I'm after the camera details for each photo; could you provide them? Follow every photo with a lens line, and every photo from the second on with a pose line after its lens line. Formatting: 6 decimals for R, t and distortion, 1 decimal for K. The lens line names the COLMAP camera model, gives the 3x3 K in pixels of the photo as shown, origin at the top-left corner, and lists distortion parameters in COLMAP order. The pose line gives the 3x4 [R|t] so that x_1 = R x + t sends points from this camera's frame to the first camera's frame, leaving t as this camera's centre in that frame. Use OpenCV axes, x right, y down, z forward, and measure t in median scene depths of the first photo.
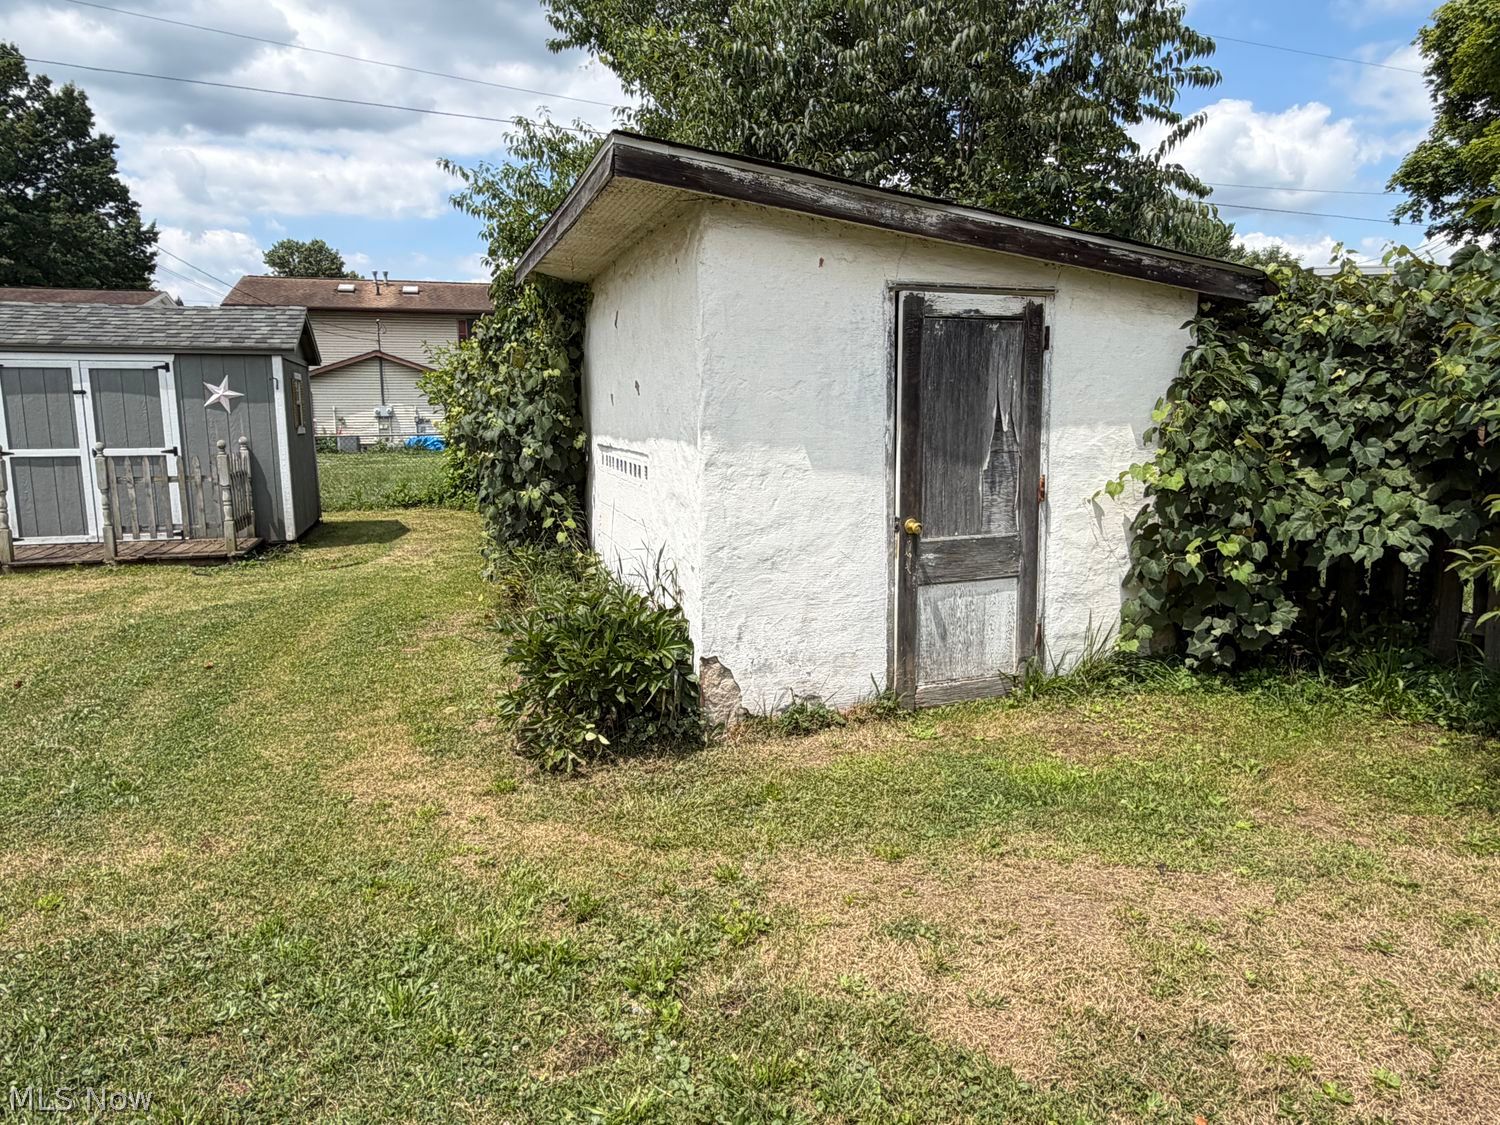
lens RADIAL K [[968.5, 0, 750.0], [0, 968.5, 562.5], [0, 0, 1]] dist [0.002652, 0.003552]
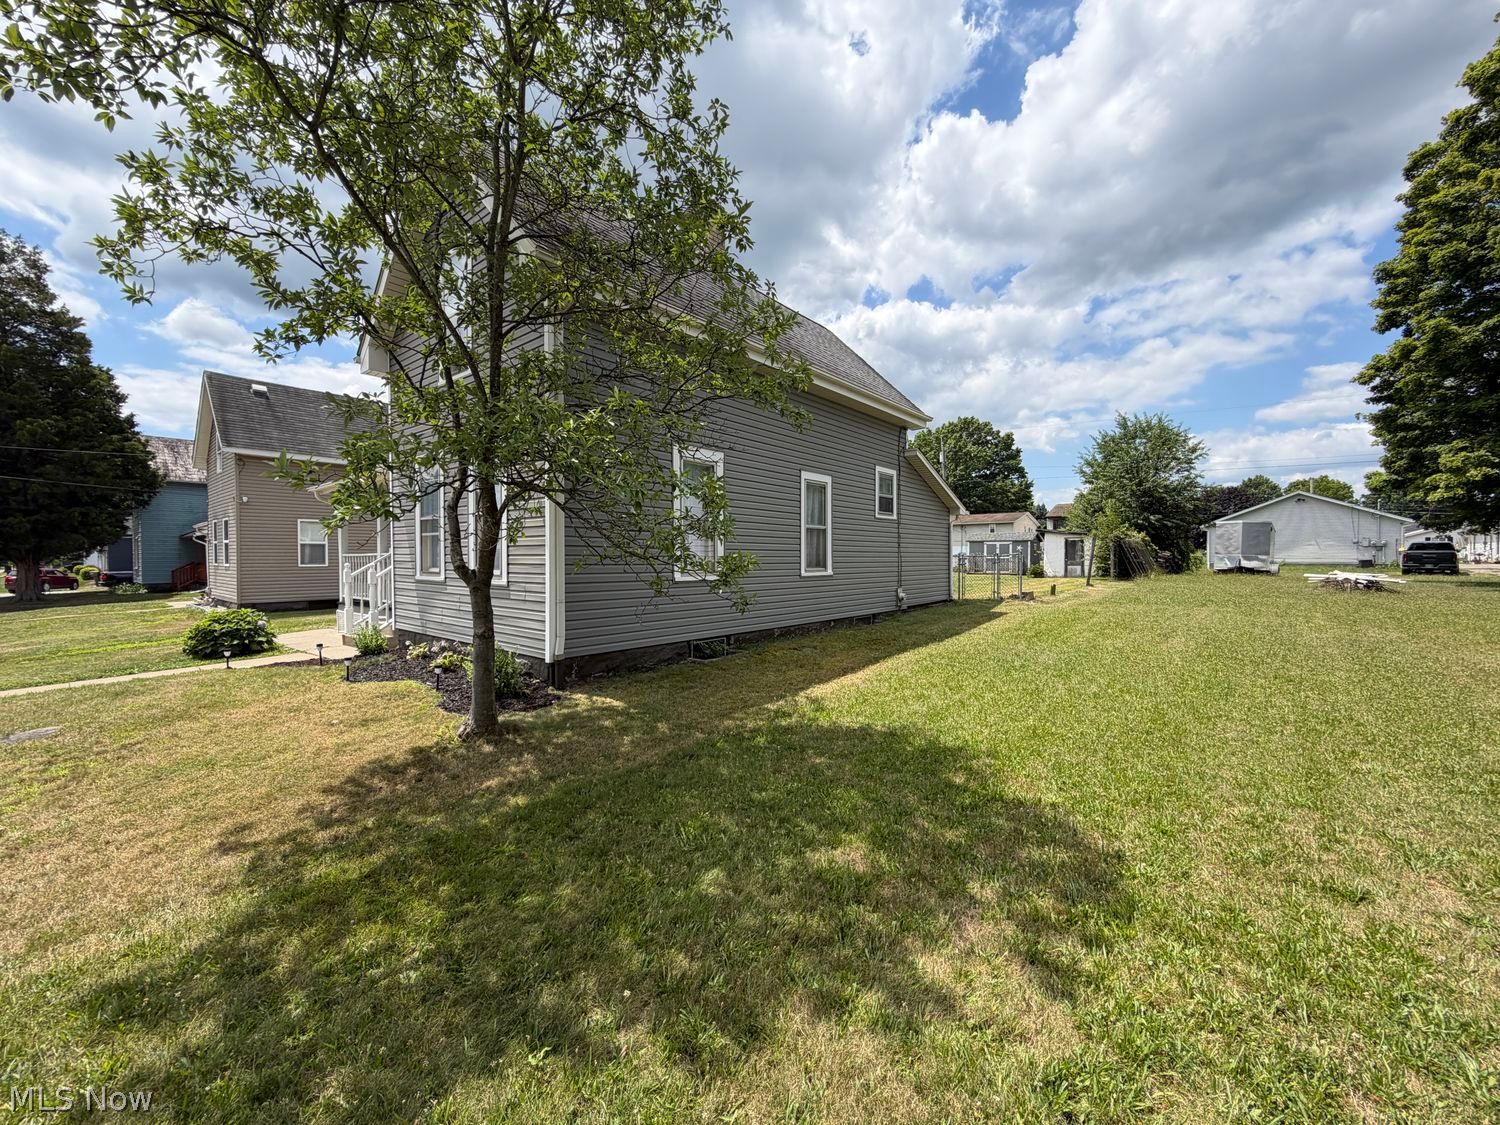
lens RADIAL K [[602.5, 0, 750.0], [0, 602.5, 562.5], [0, 0, 1]] dist [-0.001489, -0.000192]
pose [[0.550496, 0.013807, -0.834724, 2.583782], [-0.137244, 0.987756, -0.074173, 0.656558], [0.823479, 0.155392, 0.545651, -3.740252]]
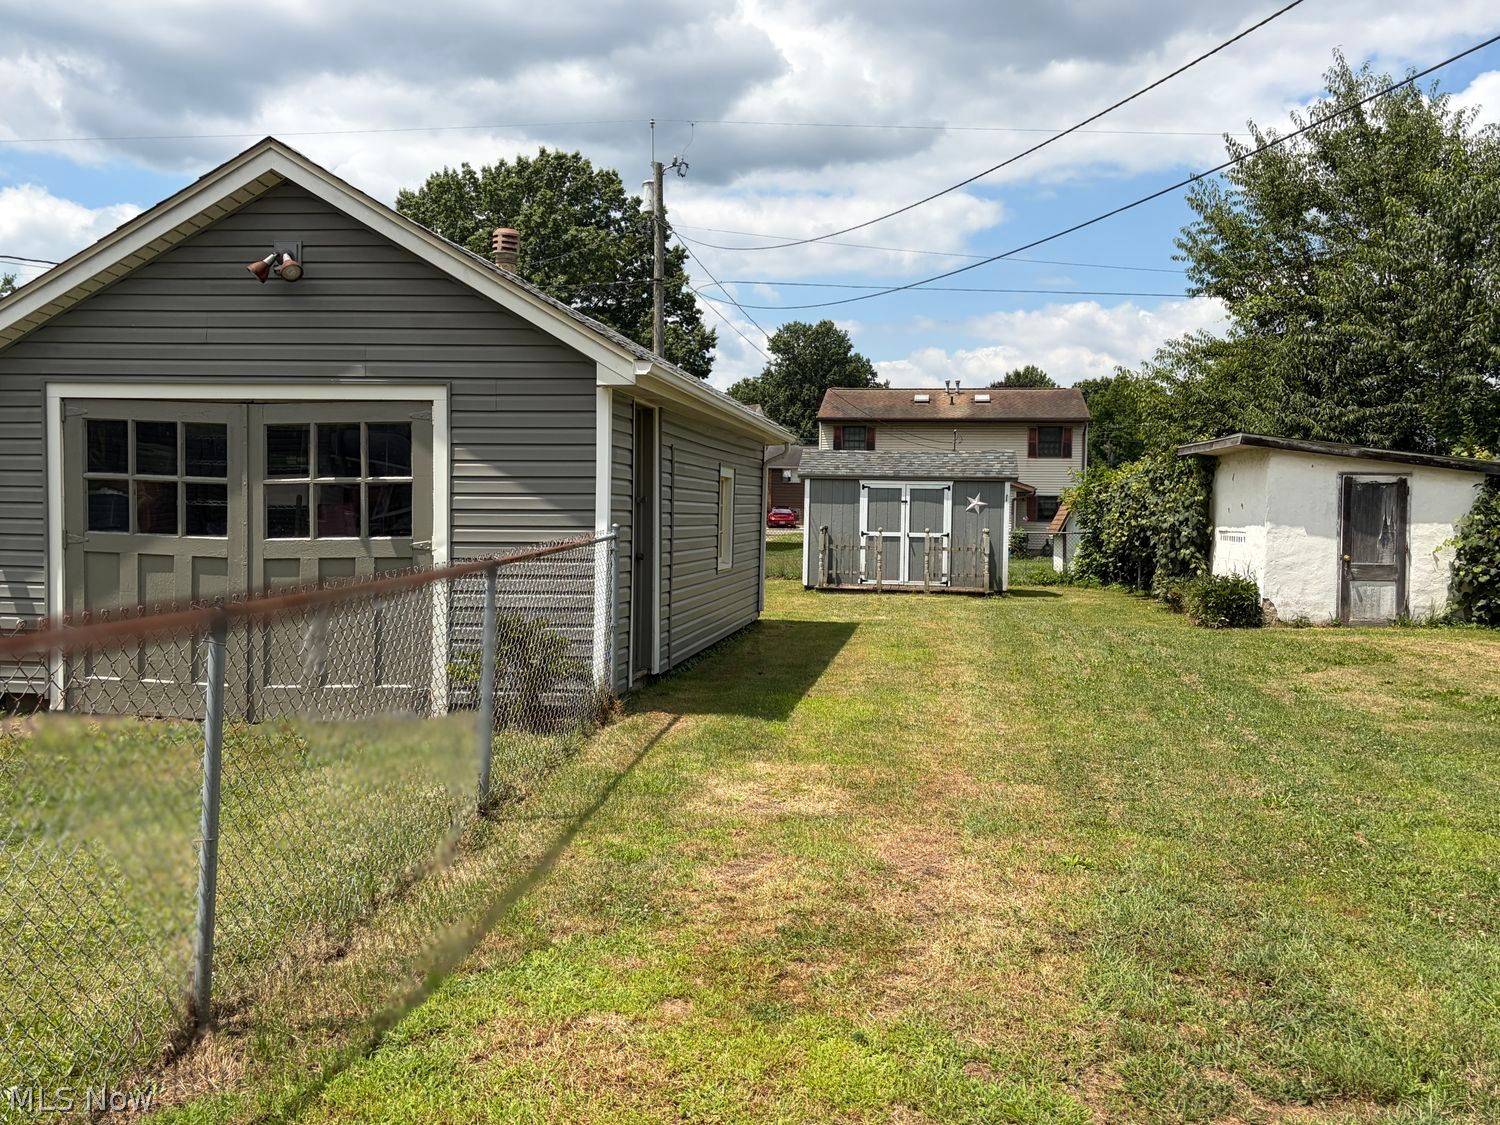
lens RADIAL K [[1366.1, 0, 750.0], [0, 1366.1, 562.5], [0, 0, 1]] dist [0.019694, 0.000305]
pose [[0.908004, 0.032910, -0.417666, 0.174760], [-0.085266, 0.990562, -0.107317, 0.369697], [0.410192, 0.133057, 0.902241, -2.206178]]
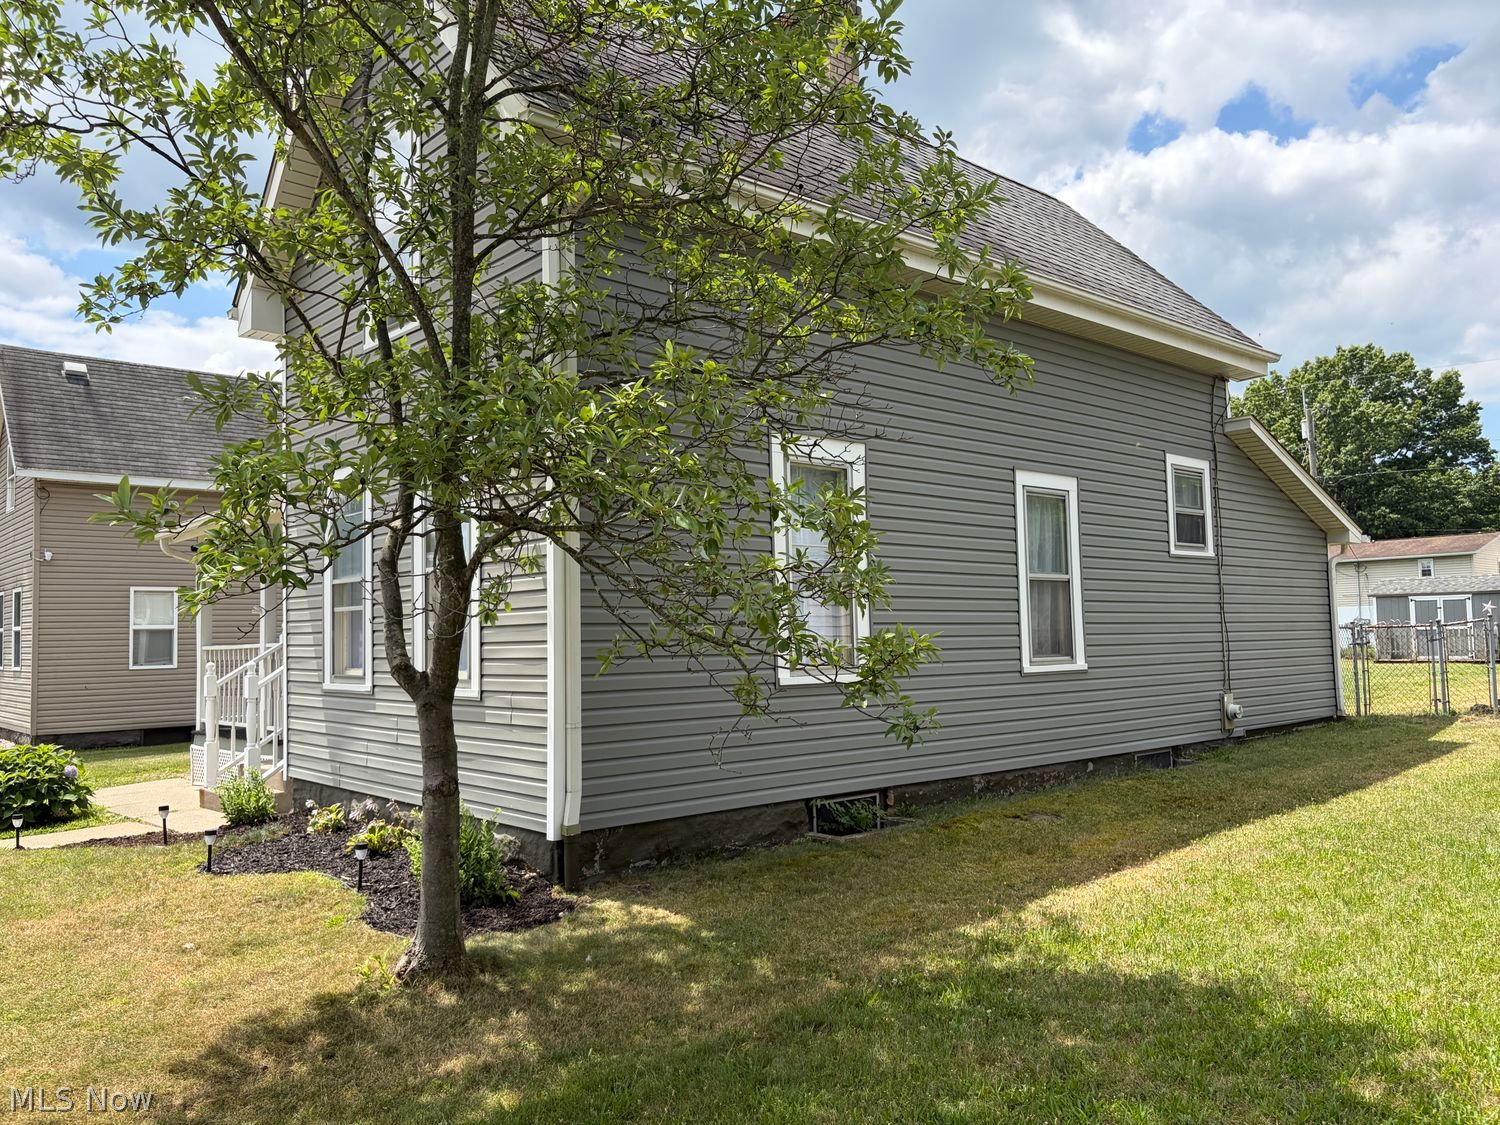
lens RADIAL K [[1144.8, 0, 750.0], [0, 1144.8, 562.5], [0, 0, 1]] dist [0.047066, -0.055235]
pose [[0.420456, -0.062483, -0.905159, 2.602682], [-0.128669, 0.983437, -0.127654, 0.654825], [0.898143, 0.170139, 0.405452, -3.750226]]
